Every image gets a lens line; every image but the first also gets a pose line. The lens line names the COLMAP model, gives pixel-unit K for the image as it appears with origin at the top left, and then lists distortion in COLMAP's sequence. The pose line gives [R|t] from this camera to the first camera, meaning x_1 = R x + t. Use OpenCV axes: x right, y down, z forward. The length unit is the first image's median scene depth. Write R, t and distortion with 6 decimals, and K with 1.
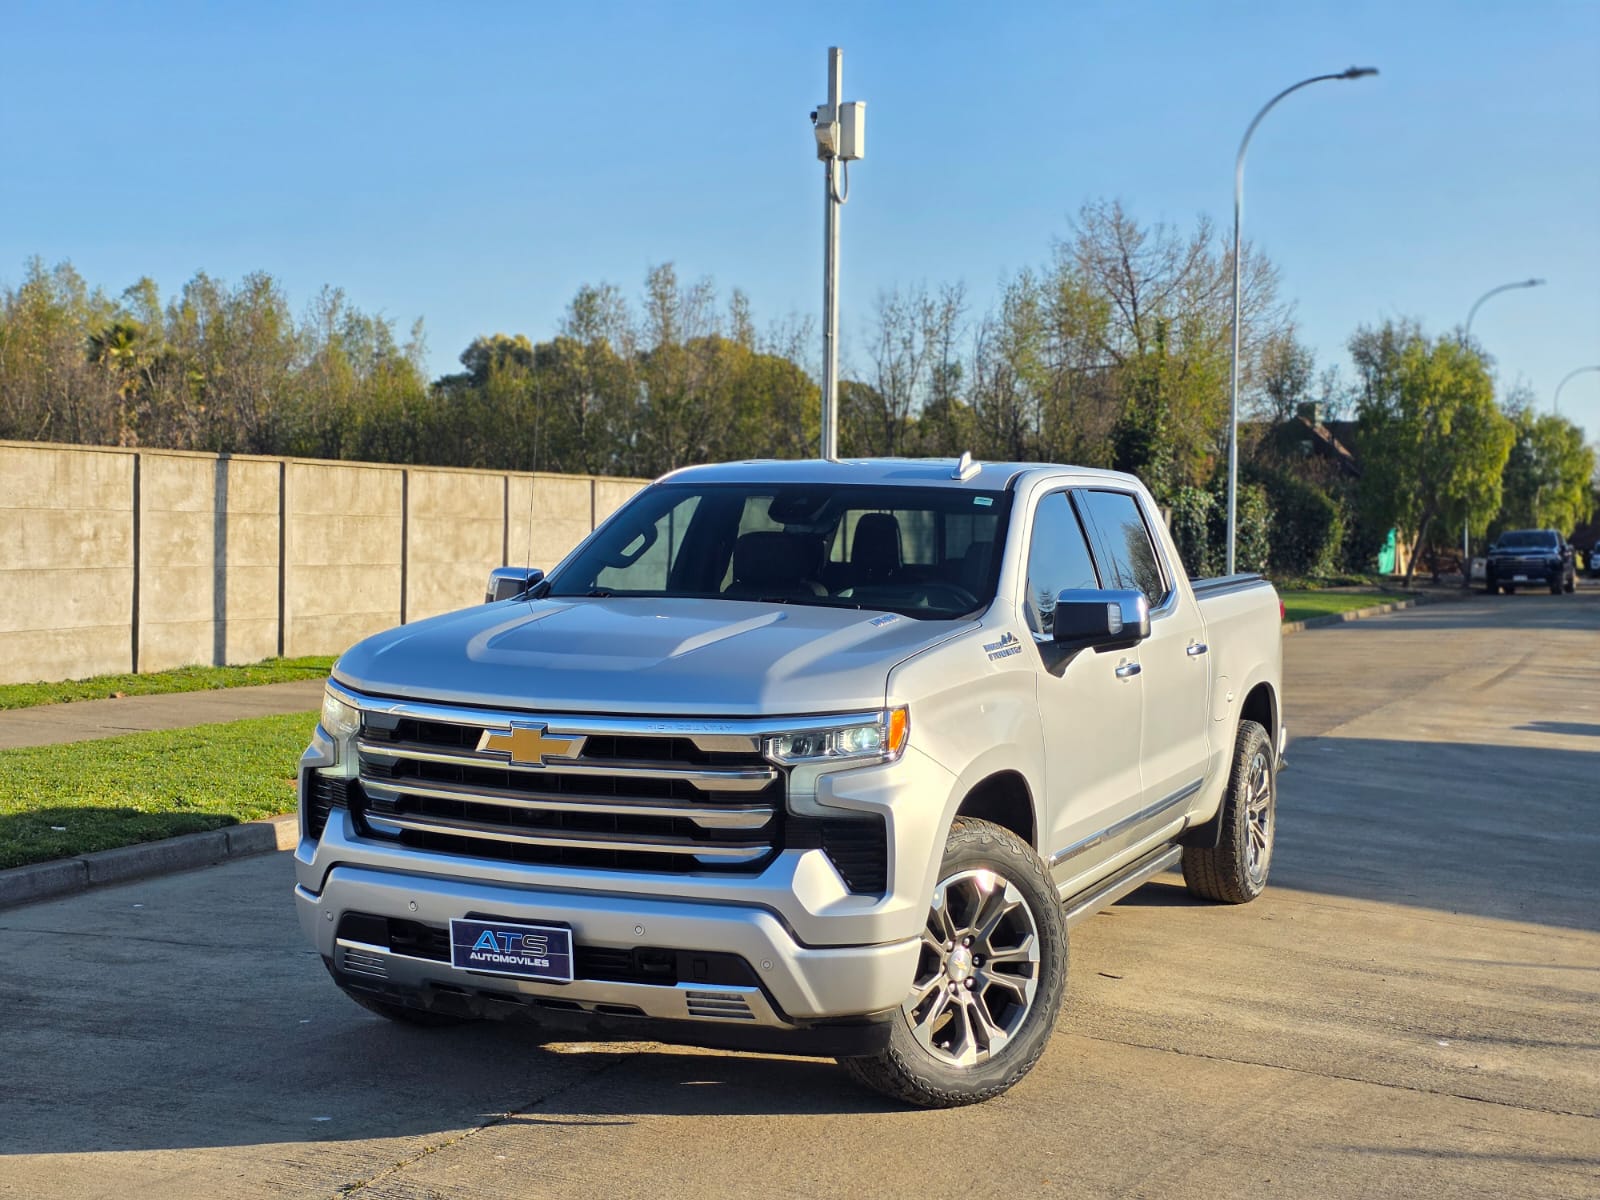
lens RADIAL K [[2110.1, 0, 863.4], [0, 2110.1, 578.9], [0, 0, 1]] dist [0.190252, -0.591053]
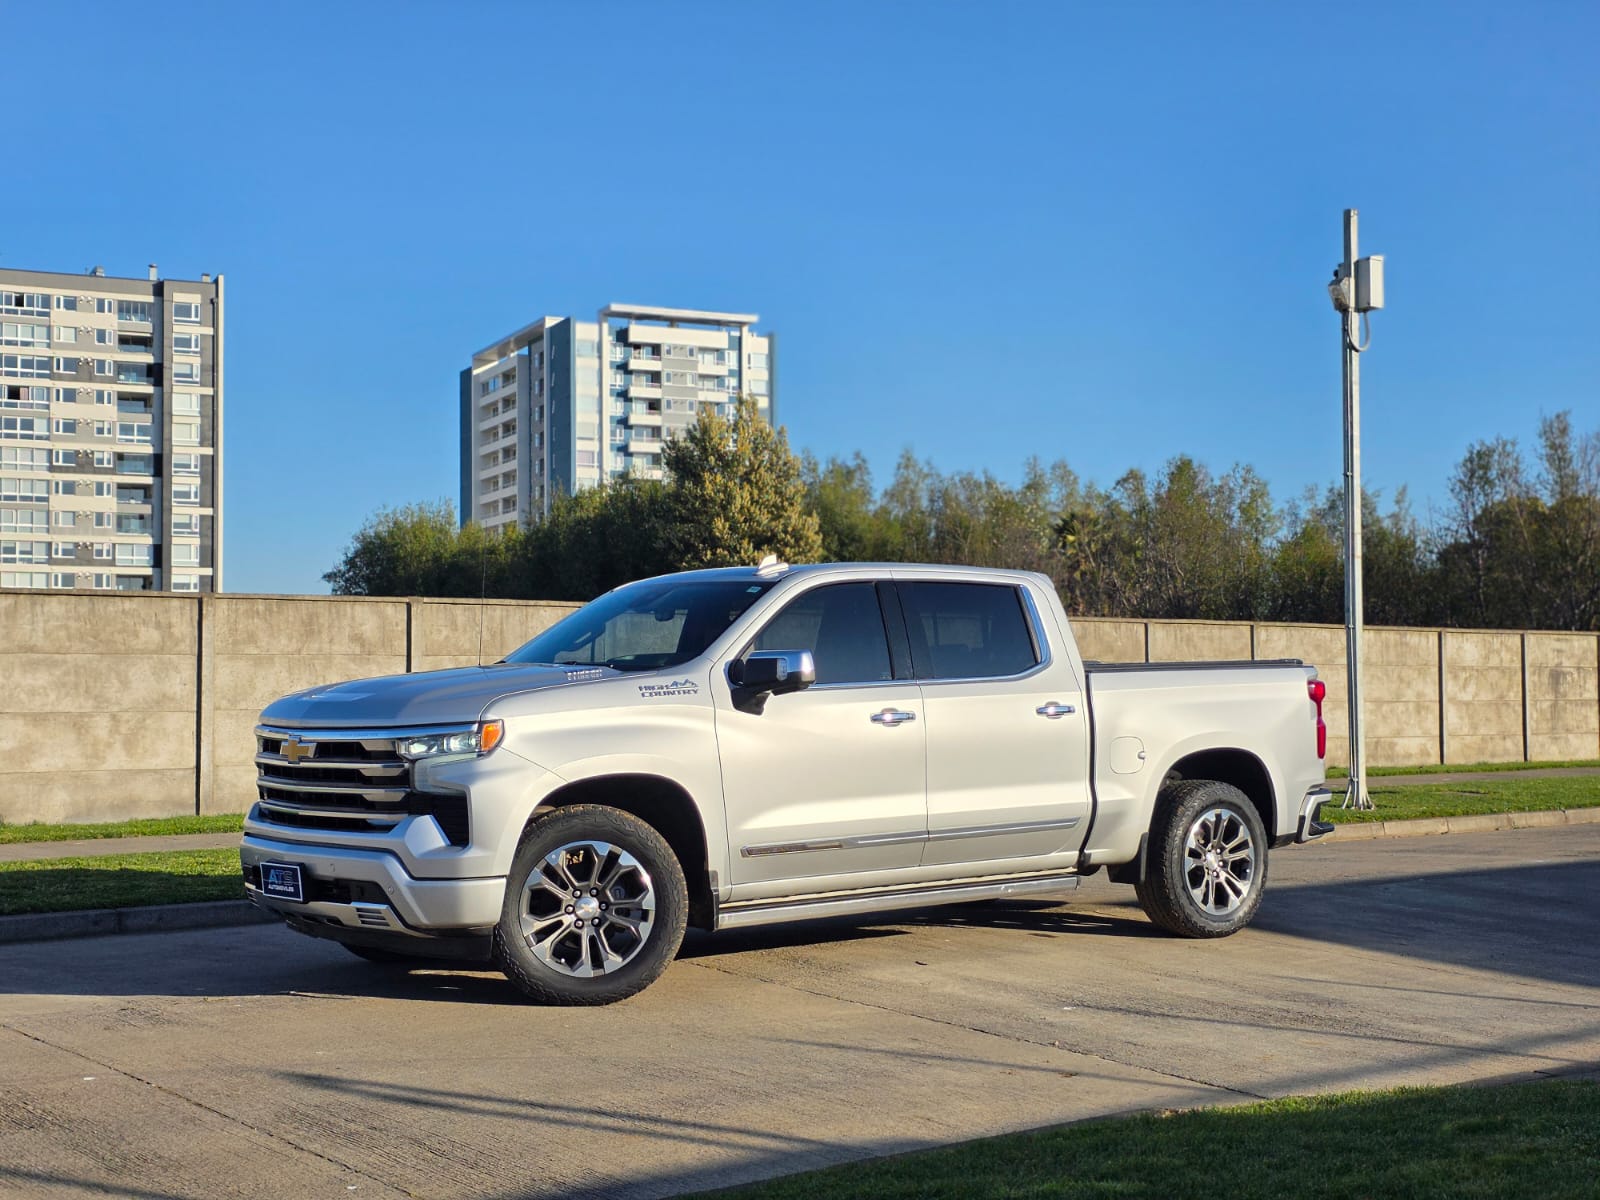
lens RADIAL K [[2110.1, 0, 863.4], [0, 2110.1, 578.9], [0, 0, 1]] dist [0.190252, -0.591053]
pose [[0.893257, -0.047692, -0.447009, 0.240593], [0.011427, 0.996444, -0.083478, 0.023216], [0.449401, 0.069460, 0.890626, -0.056362]]
